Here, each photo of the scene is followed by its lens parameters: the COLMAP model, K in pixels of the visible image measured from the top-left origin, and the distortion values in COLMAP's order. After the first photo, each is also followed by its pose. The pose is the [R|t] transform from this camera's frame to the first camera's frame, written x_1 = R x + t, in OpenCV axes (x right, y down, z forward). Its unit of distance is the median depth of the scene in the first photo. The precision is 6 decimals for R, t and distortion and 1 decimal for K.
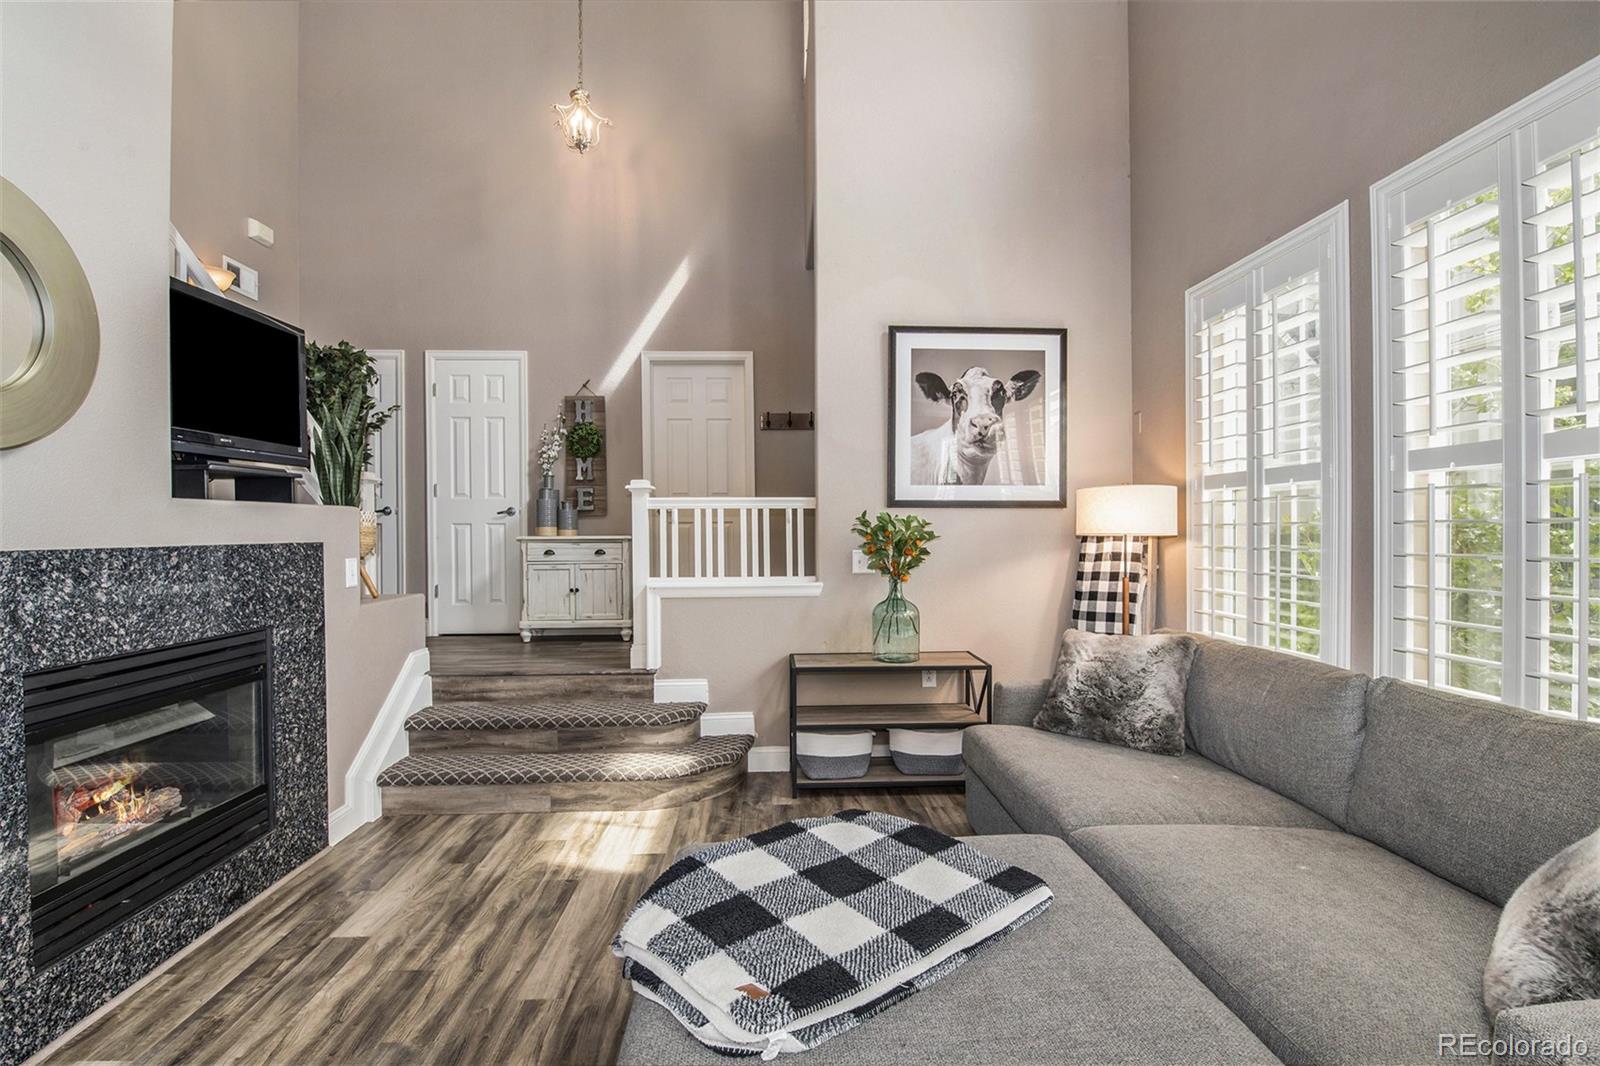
lens RADIAL K [[710.3, 0, 787.0], [0, 710.3, 492.7], [0, 0, 1]] dist [-0.001721, 0.000113]
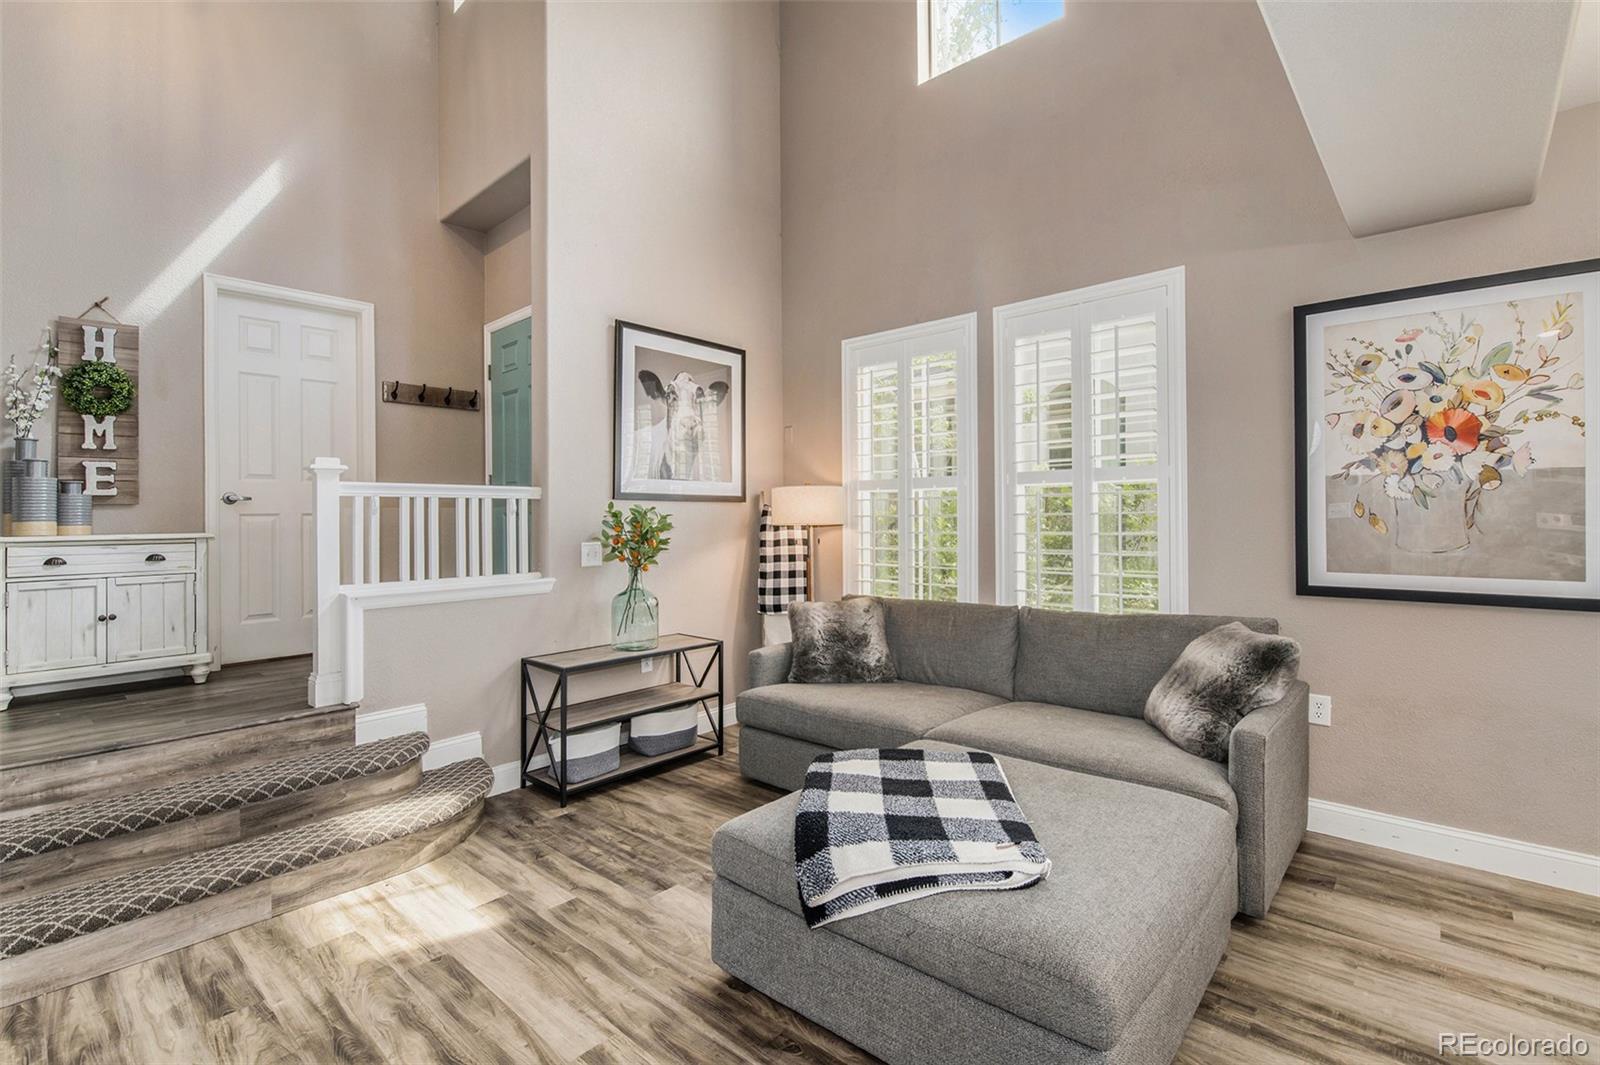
lens RADIAL K [[730.8, 0, 804.8], [0, 730.8, 481.4], [0, 0, 1]] dist [-0.005863, -0.006731]
pose [[0.688672, 0.033665, 0.724291, -0.437921], [-0.029847, 0.999391, -0.018073, 0.005984], [-0.724459, -0.009172, 0.689257, 0.095355]]
